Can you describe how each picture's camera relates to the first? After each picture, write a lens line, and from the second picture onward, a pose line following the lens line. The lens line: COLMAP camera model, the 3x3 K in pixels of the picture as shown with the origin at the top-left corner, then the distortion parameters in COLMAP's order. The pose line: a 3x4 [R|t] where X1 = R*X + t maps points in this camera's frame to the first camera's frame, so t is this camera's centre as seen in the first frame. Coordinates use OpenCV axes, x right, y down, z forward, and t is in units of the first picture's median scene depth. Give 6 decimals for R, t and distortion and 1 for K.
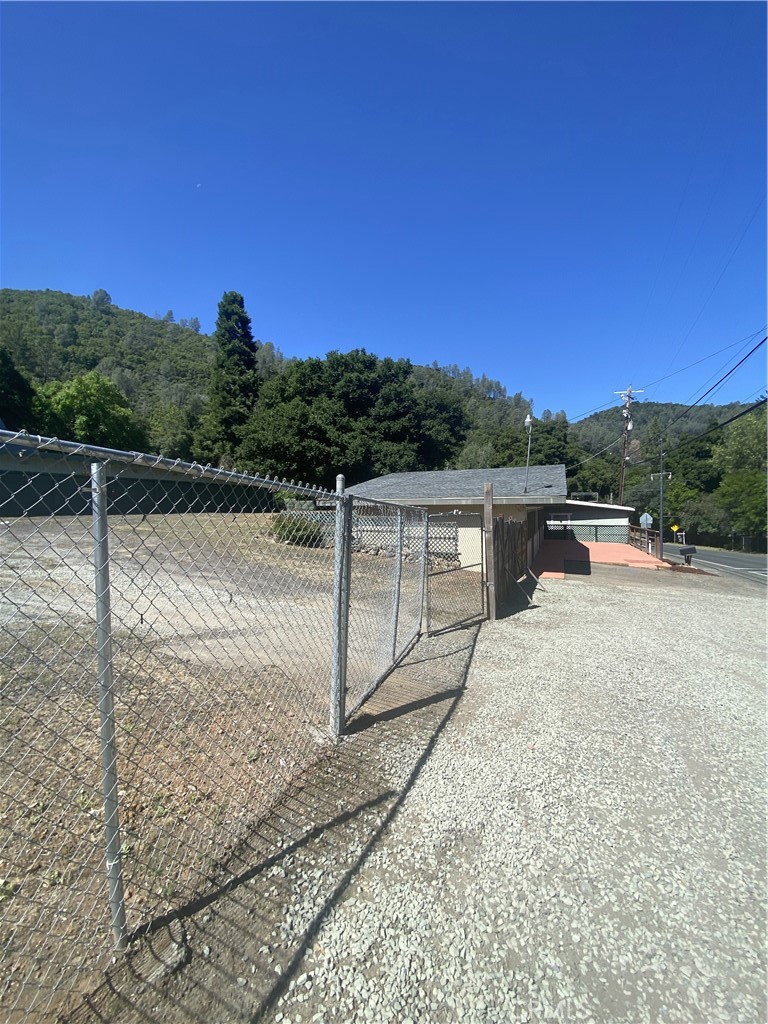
lens RADIAL K [[409.6, 0, 380.4], [0, 409.6, 512.9], [0, 0, 1]] dist [0.016119, -0.017328]
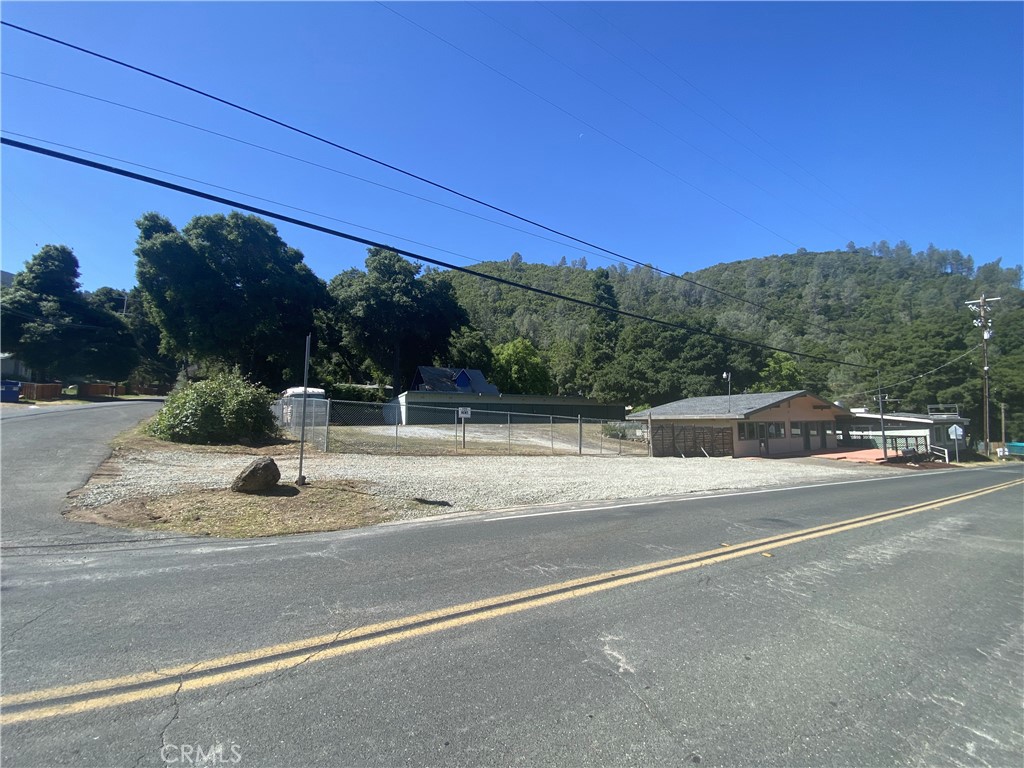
lens RADIAL K [[409.6, 0, 514.2], [0, 409.6, 386.0], [0, 0, 1]] dist [0.016119, -0.017328]
pose [[0.827860, -0.048901, -0.558799, 0.183264], [-0.005762, 0.995399, -0.095645, 0.005334], [0.560905, 0.082400, 0.823769, -0.337622]]
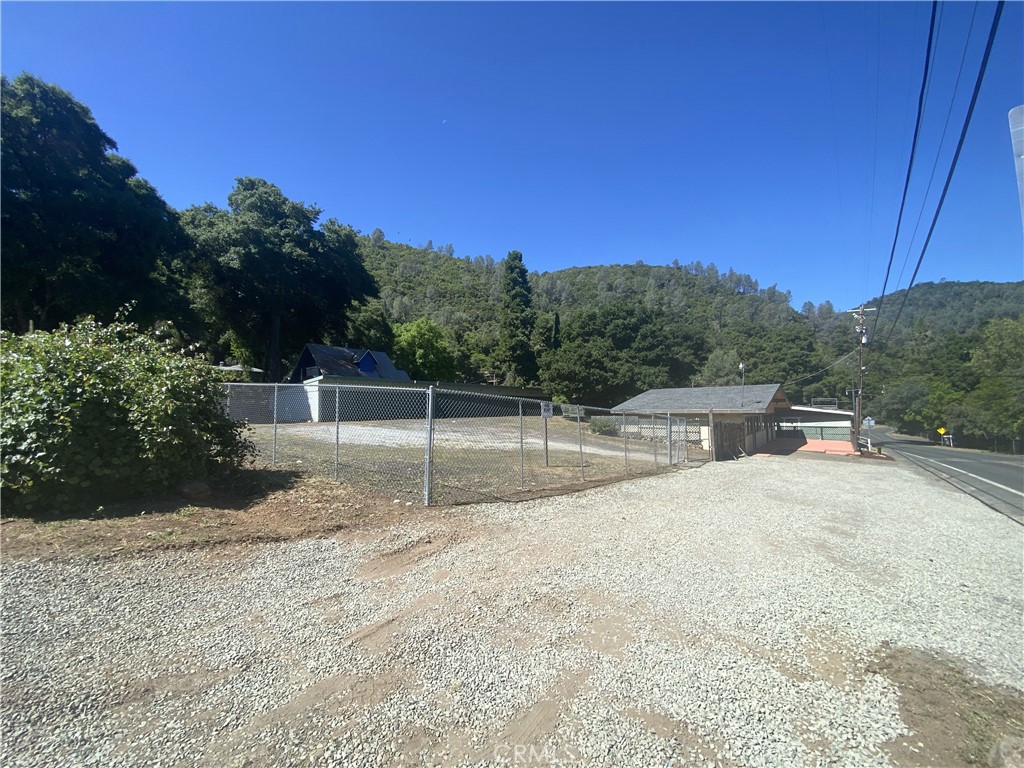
lens RADIAL K [[409.6, 0, 510.6], [0, 409.6, 386.5], [0, 0, 1]] dist [0.016119, -0.017328]
pose [[0.966951, -0.018958, -0.254258, -0.044446], [0.001481, 0.997633, -0.068753, -0.004337], [0.254959, 0.066104, 0.964690, -0.285669]]
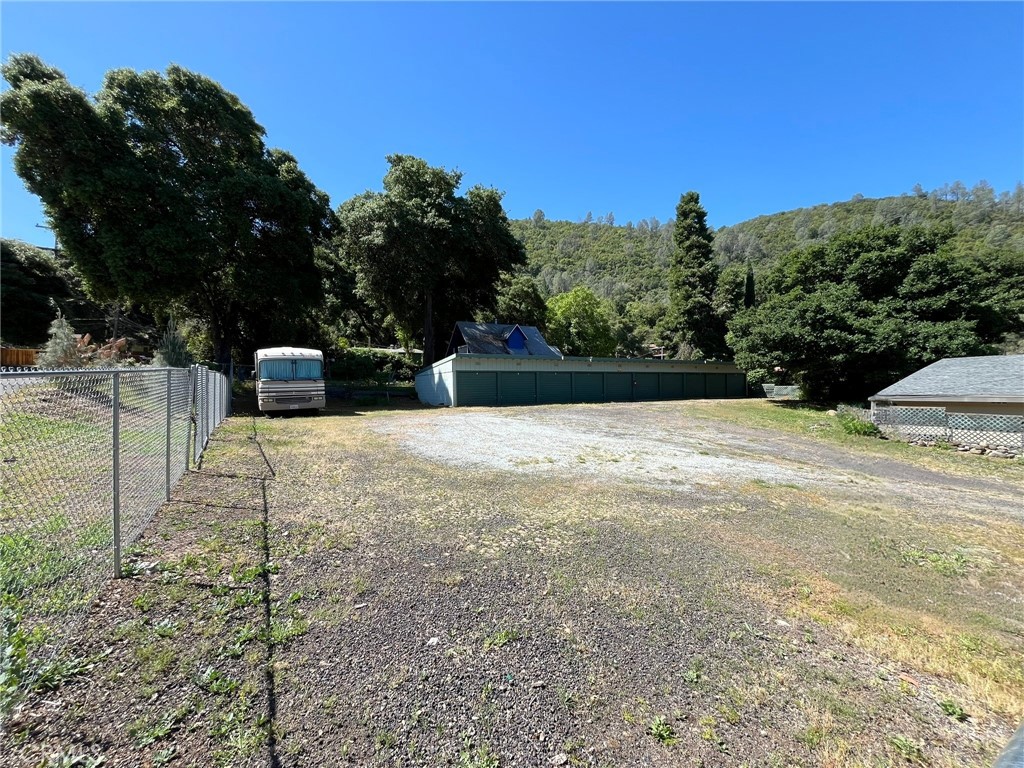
lens RADIAL K [[409.5, 0, 510.7], [0, 409.5, 381.1], [0, 0, 1]] dist [-0.003281, -0.000057]
pose [[0.796344, -0.014651, -0.604666, -0.098164], [0.000100, 0.999710, -0.024091, -0.014855], [0.604844, 0.019124, 0.796115, -0.140972]]
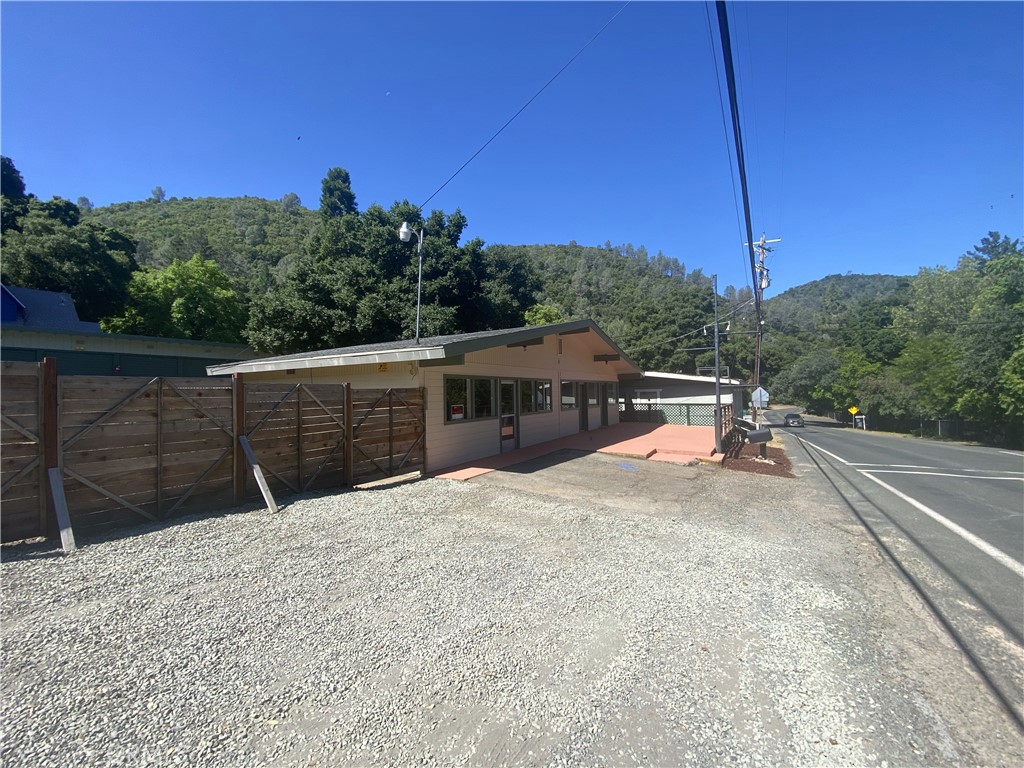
lens RADIAL K [[409.6, 0, 505.7], [0, 409.6, 384.5], [0, 0, 1]] dist [0.016119, -0.017328]
pose [[0.990994, -0.010483, -0.133498, 0.177913], [0.006048, 0.999418, -0.033585, 0.011080], [0.133772, 0.032475, 0.990480, 0.115914]]
